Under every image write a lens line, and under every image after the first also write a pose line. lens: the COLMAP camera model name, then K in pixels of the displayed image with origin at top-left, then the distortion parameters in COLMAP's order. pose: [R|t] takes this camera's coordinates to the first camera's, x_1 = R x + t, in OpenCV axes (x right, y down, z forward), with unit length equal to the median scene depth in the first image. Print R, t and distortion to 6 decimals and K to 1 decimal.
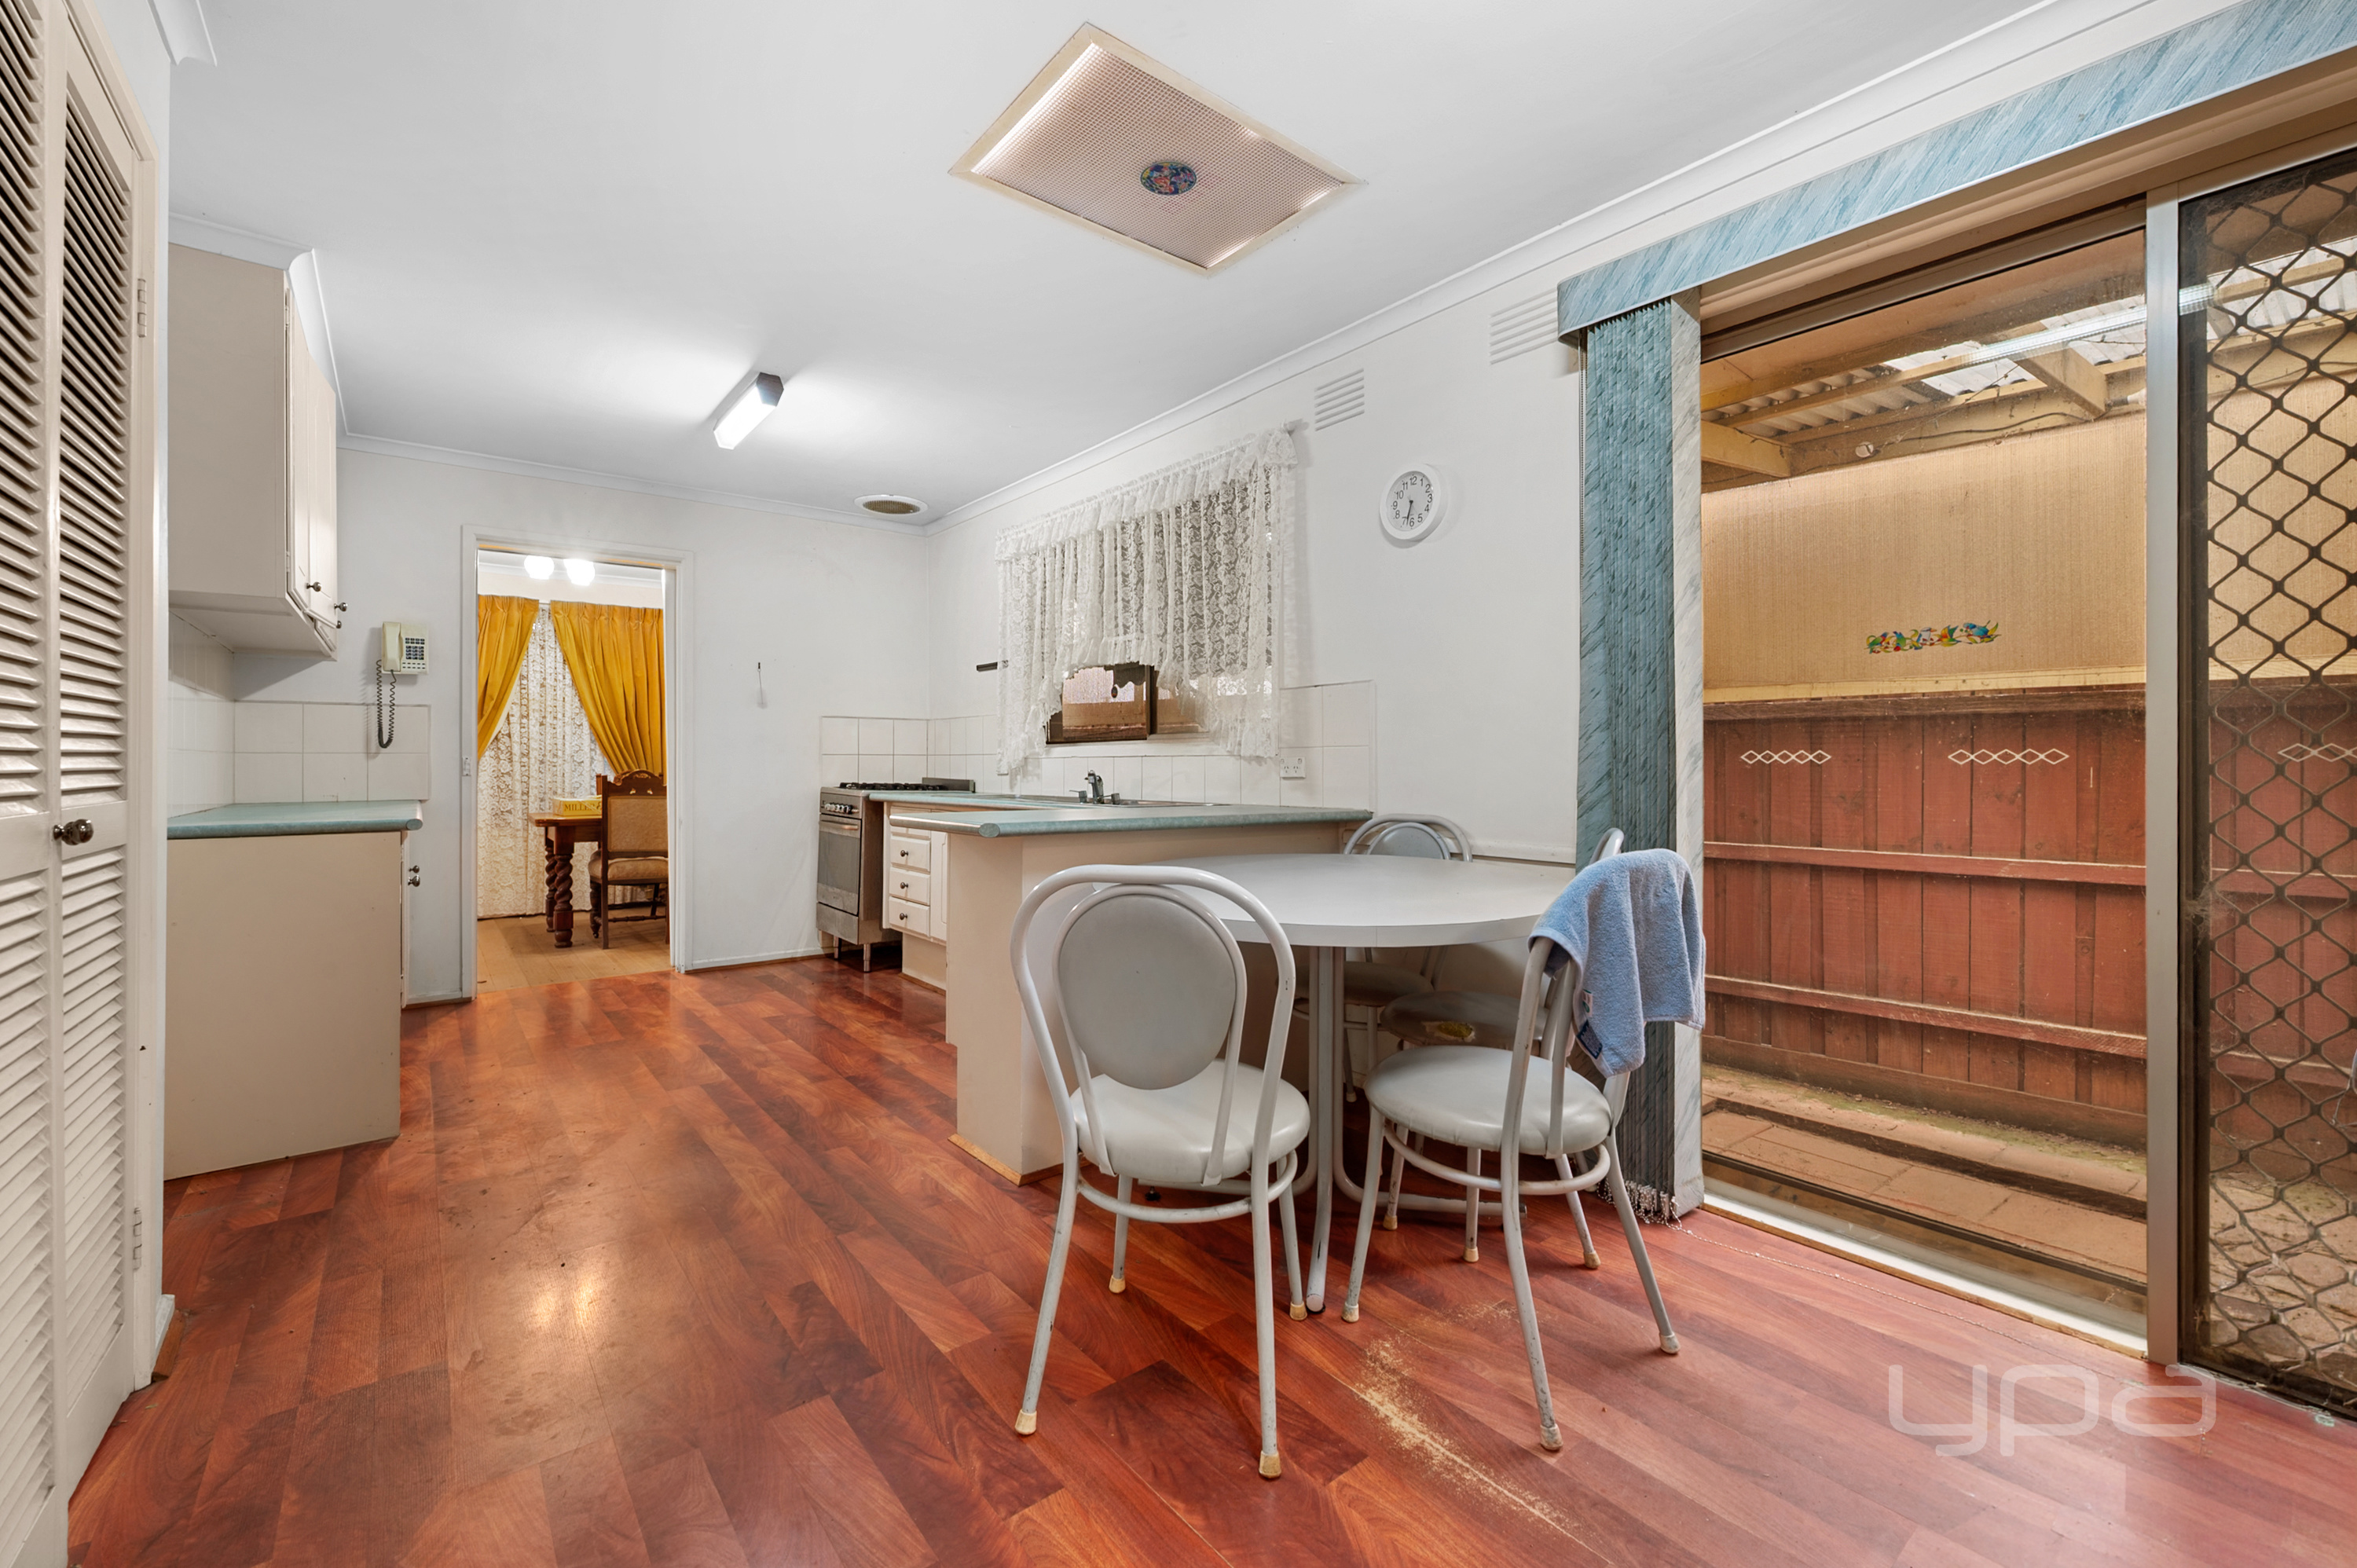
lens RADIAL K [[947.7, 0, 1179.8], [0, 947.7, 774.4], [0, 0, 1]] dist [-0.000931, 0.000247]
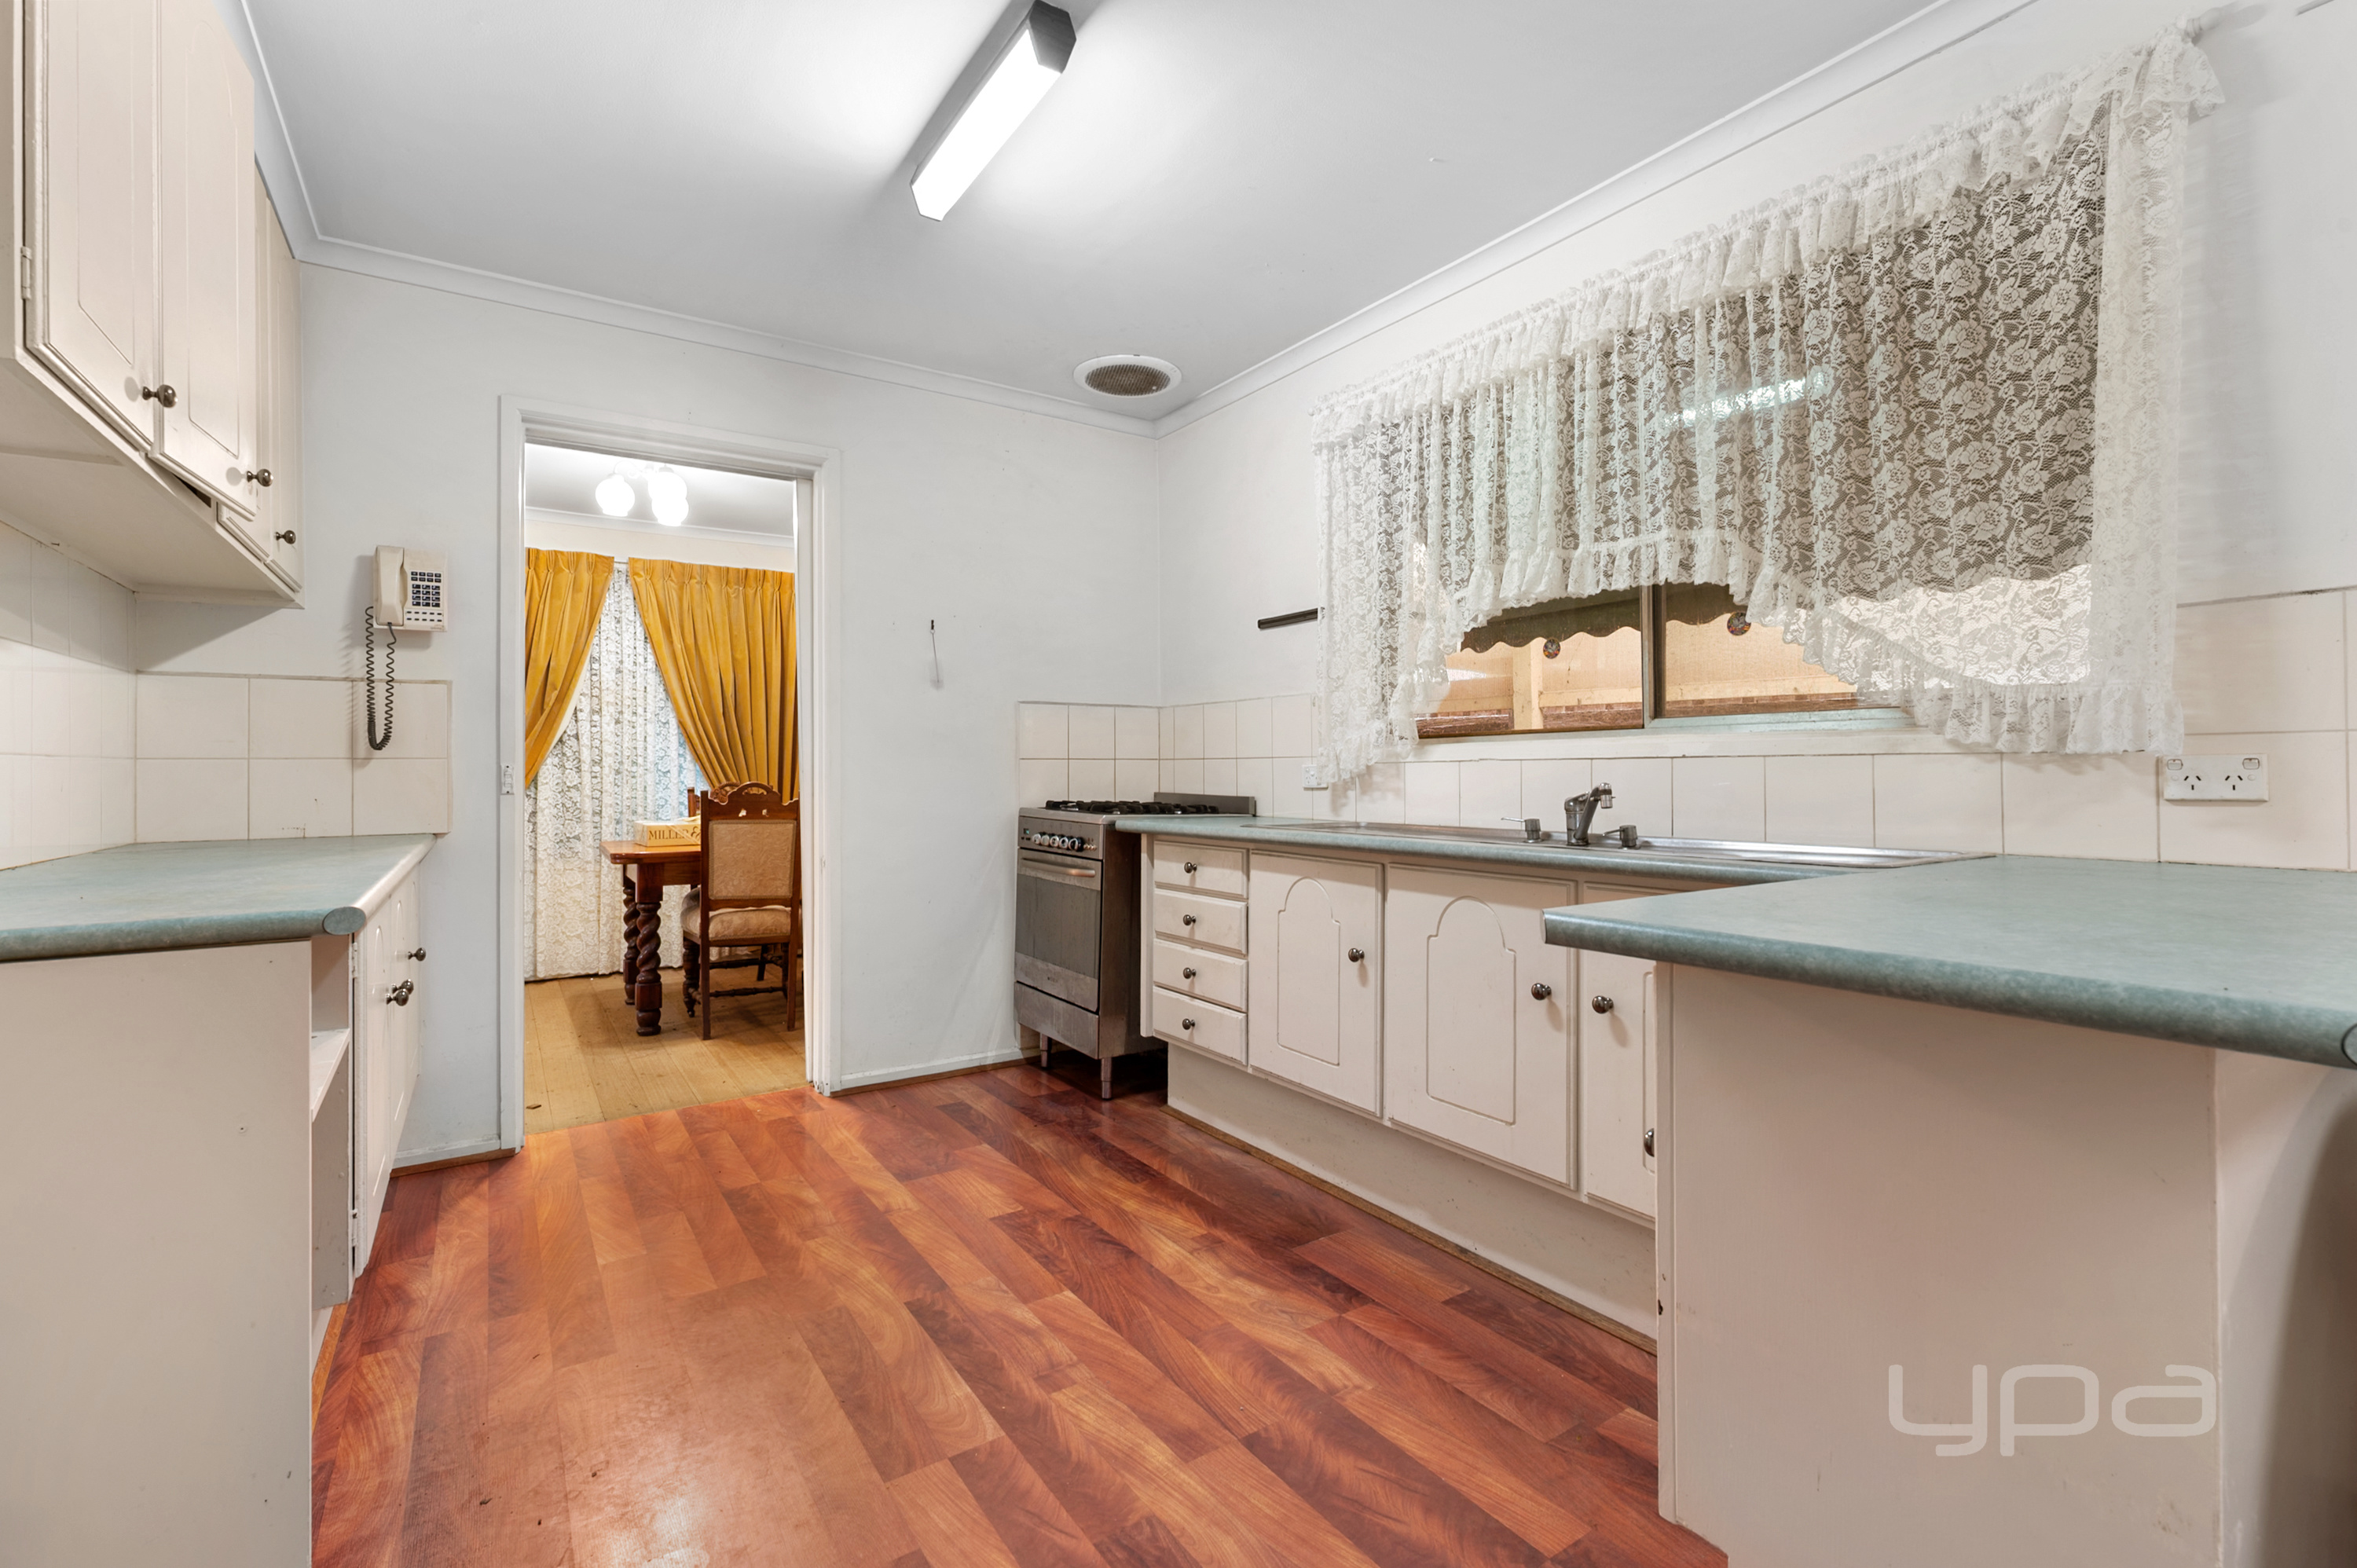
lens RADIAL K [[1000.1, 0, 1176.0], [0, 1000.1, 778.1], [0, 0, 1]] dist [-0.001812, -0.000006]
pose [[0.996774, -0.003511, -0.080186, -0.218067], [0.003219, 0.999988, -0.003772, -0.004604], [0.080198, 0.003501, 0.996773, 0.317209]]
